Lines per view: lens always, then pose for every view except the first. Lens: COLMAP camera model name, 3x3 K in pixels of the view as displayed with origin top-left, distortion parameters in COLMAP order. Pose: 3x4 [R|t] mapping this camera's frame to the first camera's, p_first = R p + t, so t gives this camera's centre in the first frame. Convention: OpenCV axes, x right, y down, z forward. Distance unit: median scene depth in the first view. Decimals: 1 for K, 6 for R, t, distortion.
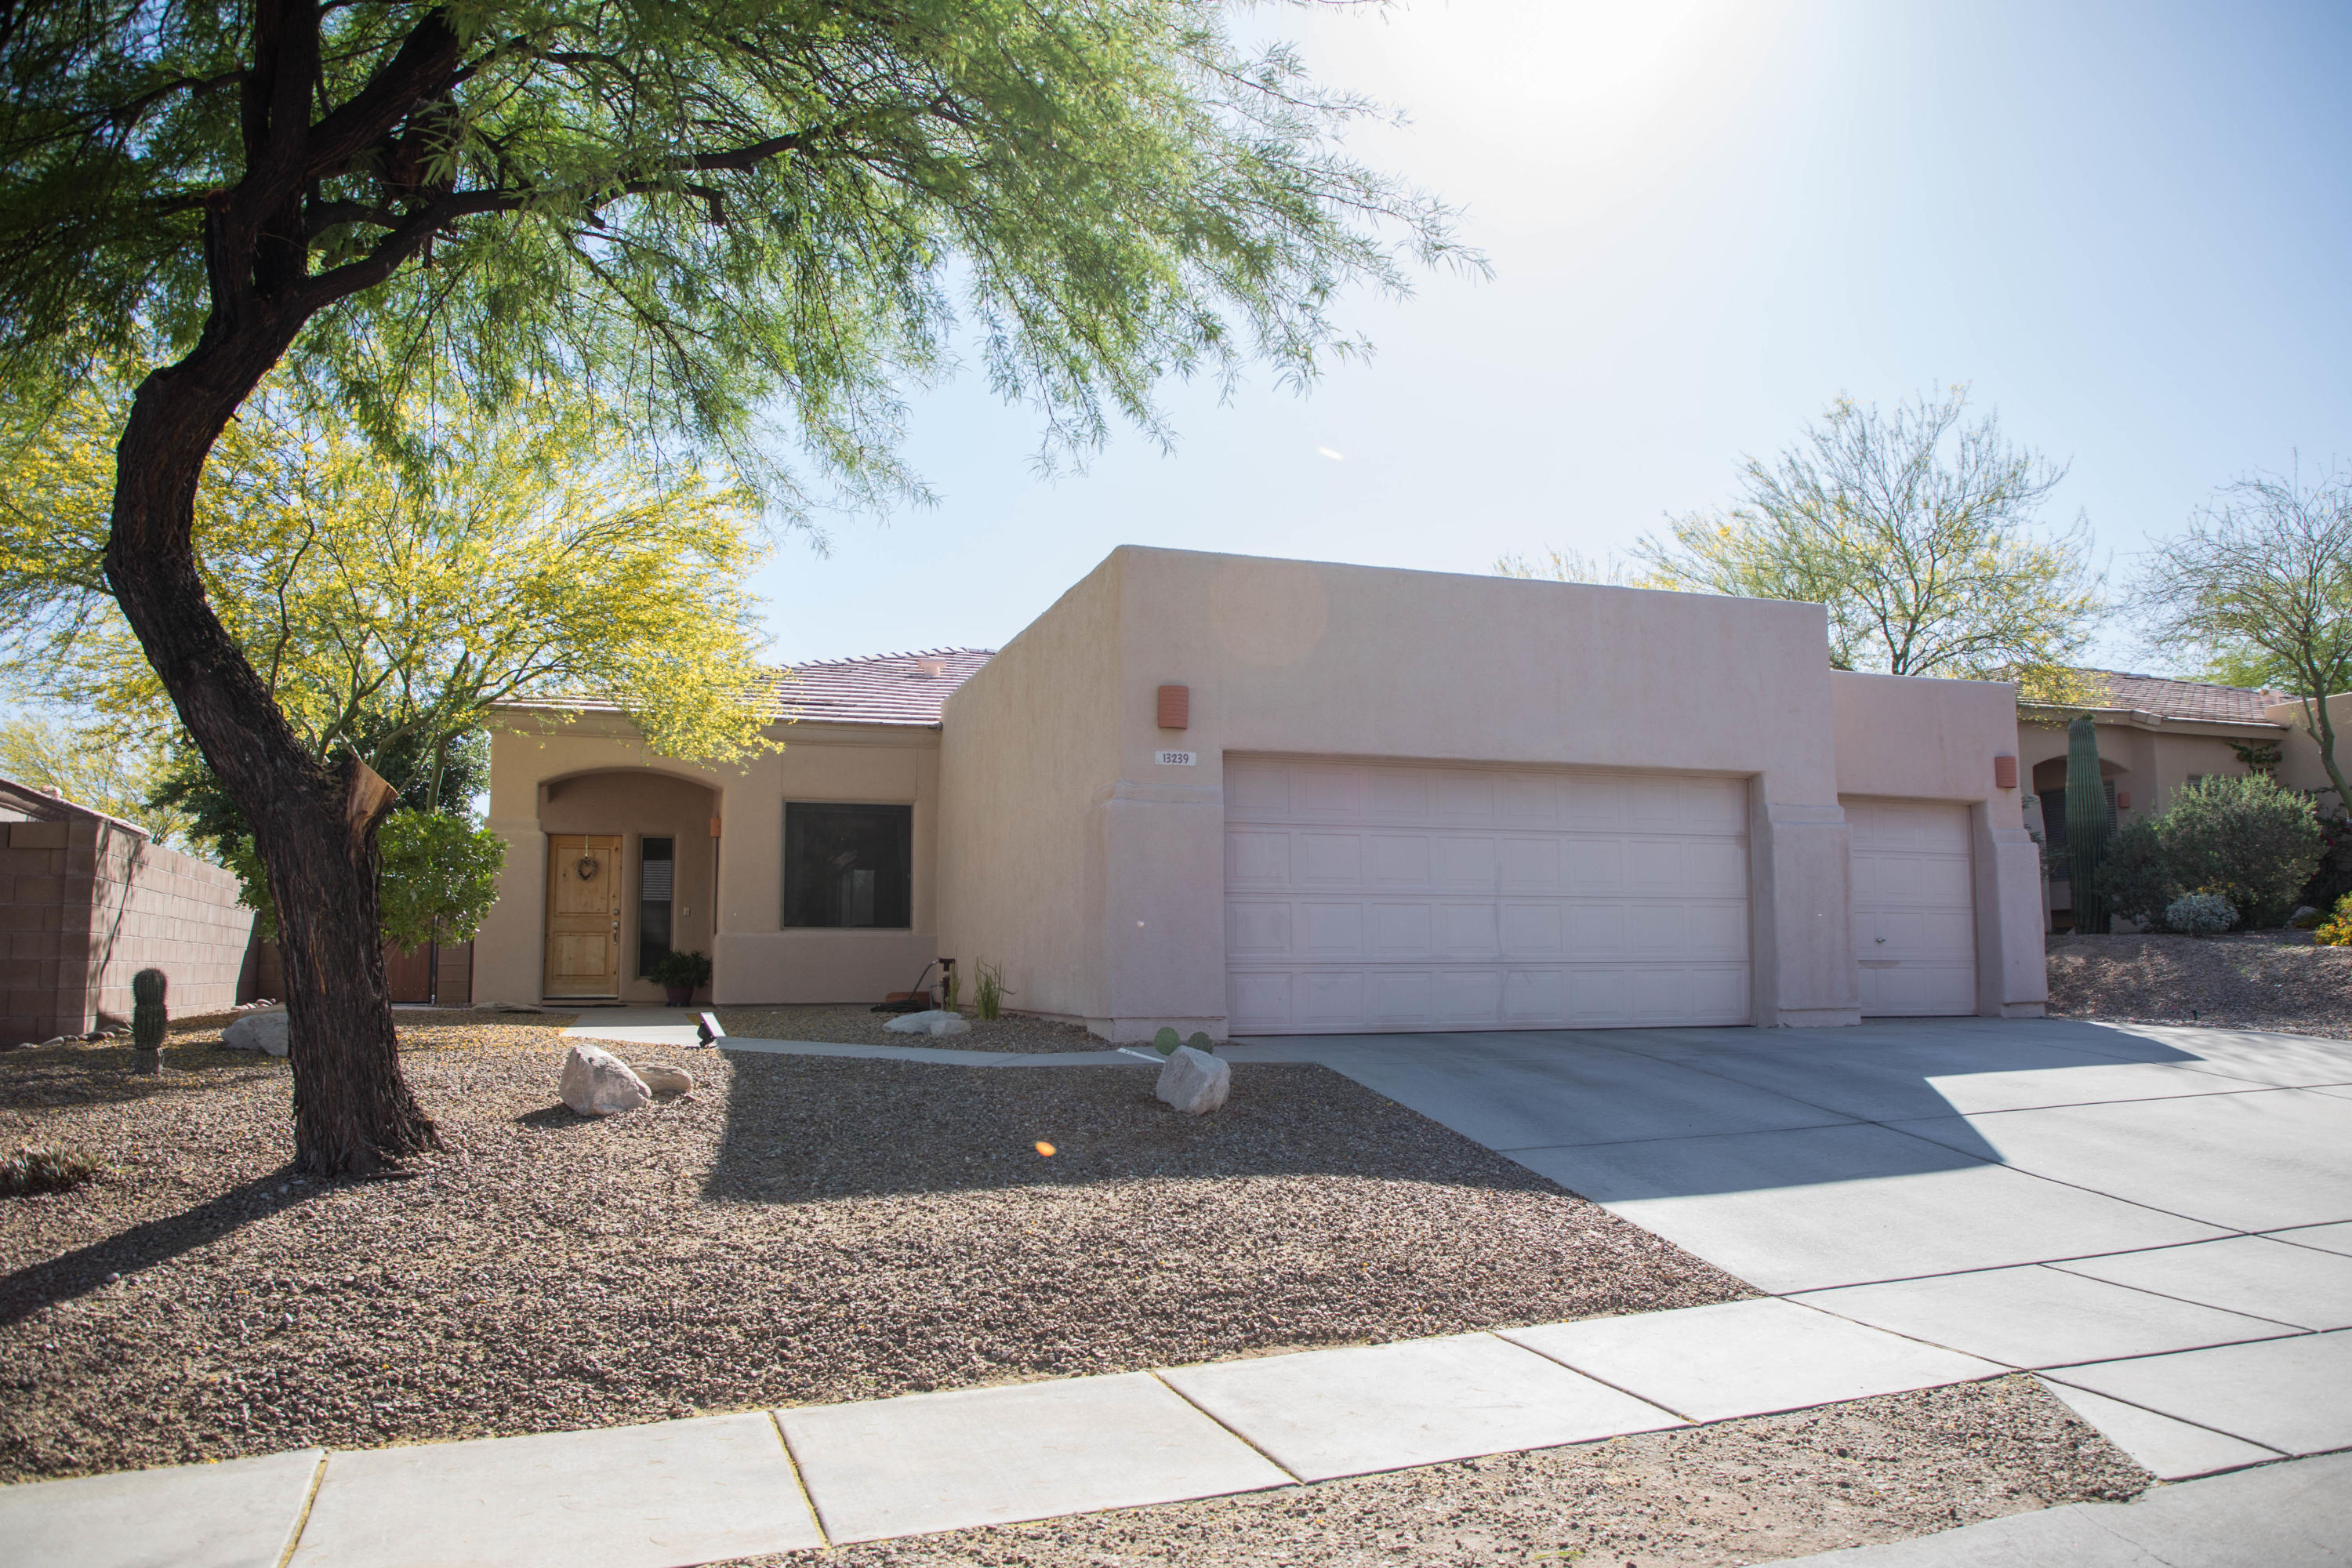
lens RADIAL K [[1601.6, 0, 1176.0], [0, 1601.6, 784.0], [0, 0, 1]] dist [-0.031632, 0.002336]
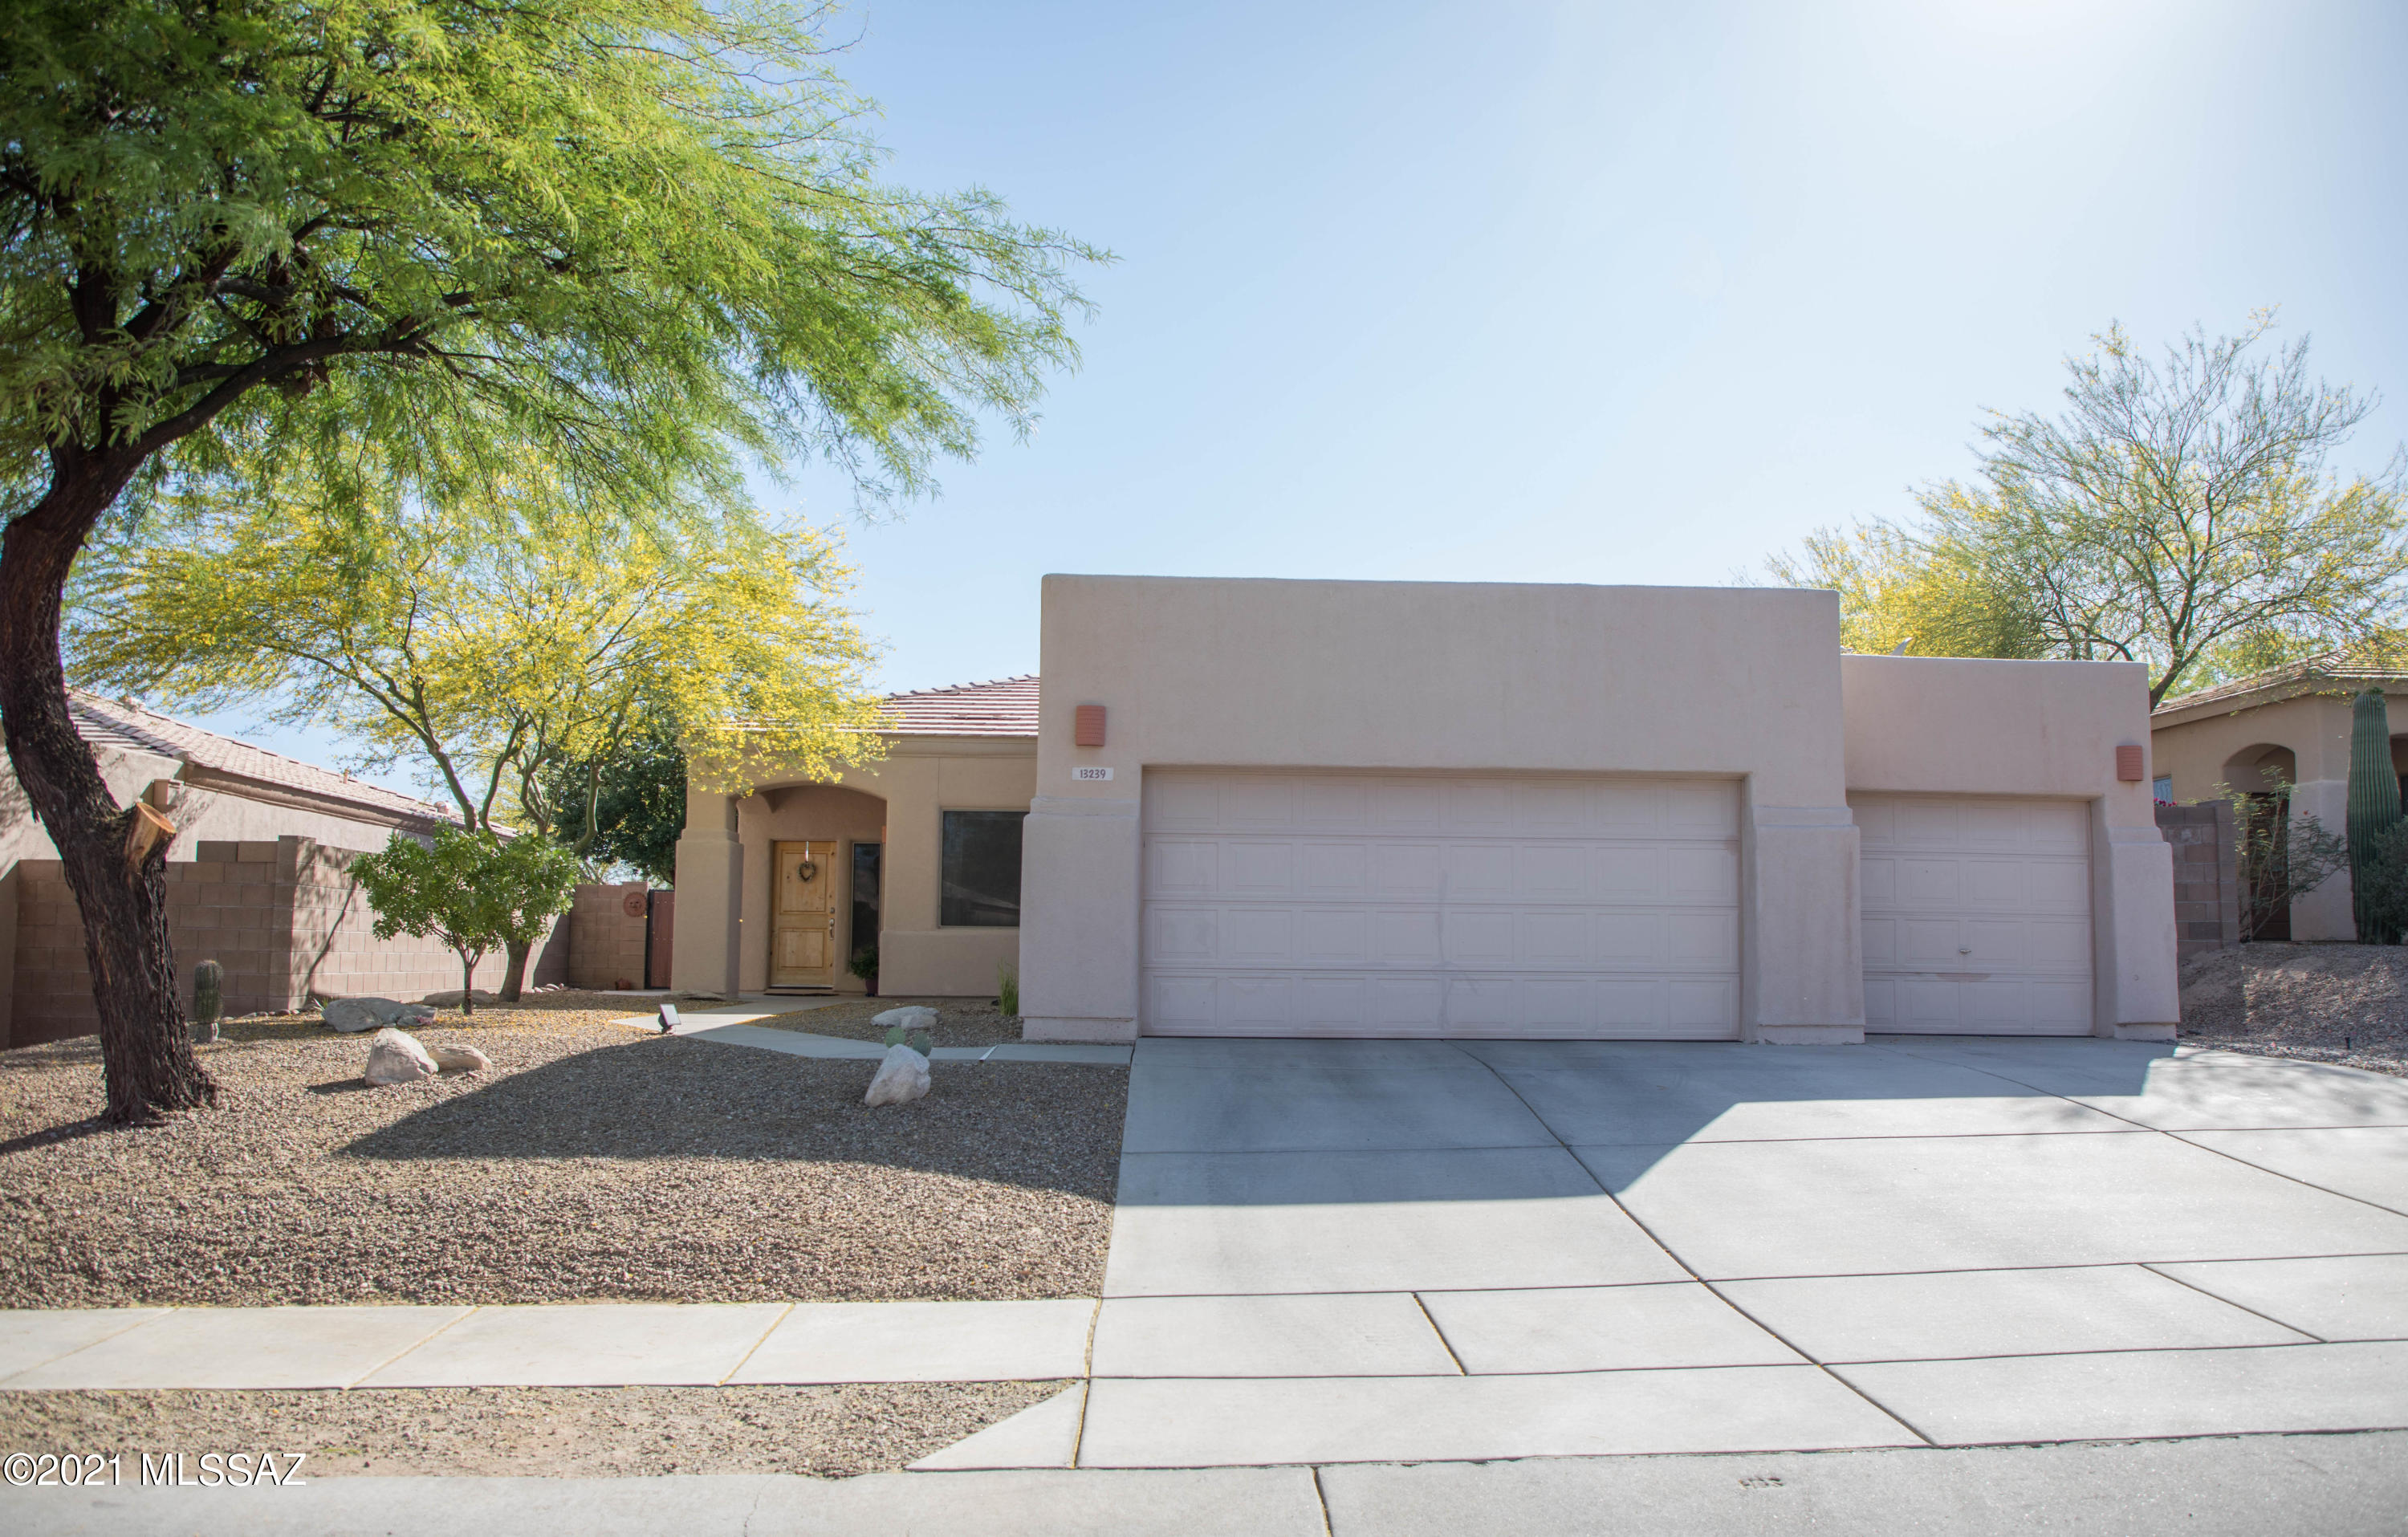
lens RADIAL K [[1628.2, 0, 1204.6], [0, 1628.2, 807.5], [0, 0, 1]] dist [-0.027488, -0.001179]
pose [[0.958846, -0.013005, -0.283629, 0.345172], [0.018960, 0.999653, 0.018263, -0.011104], [0.283293, -0.022889, 0.958760, -0.012030]]
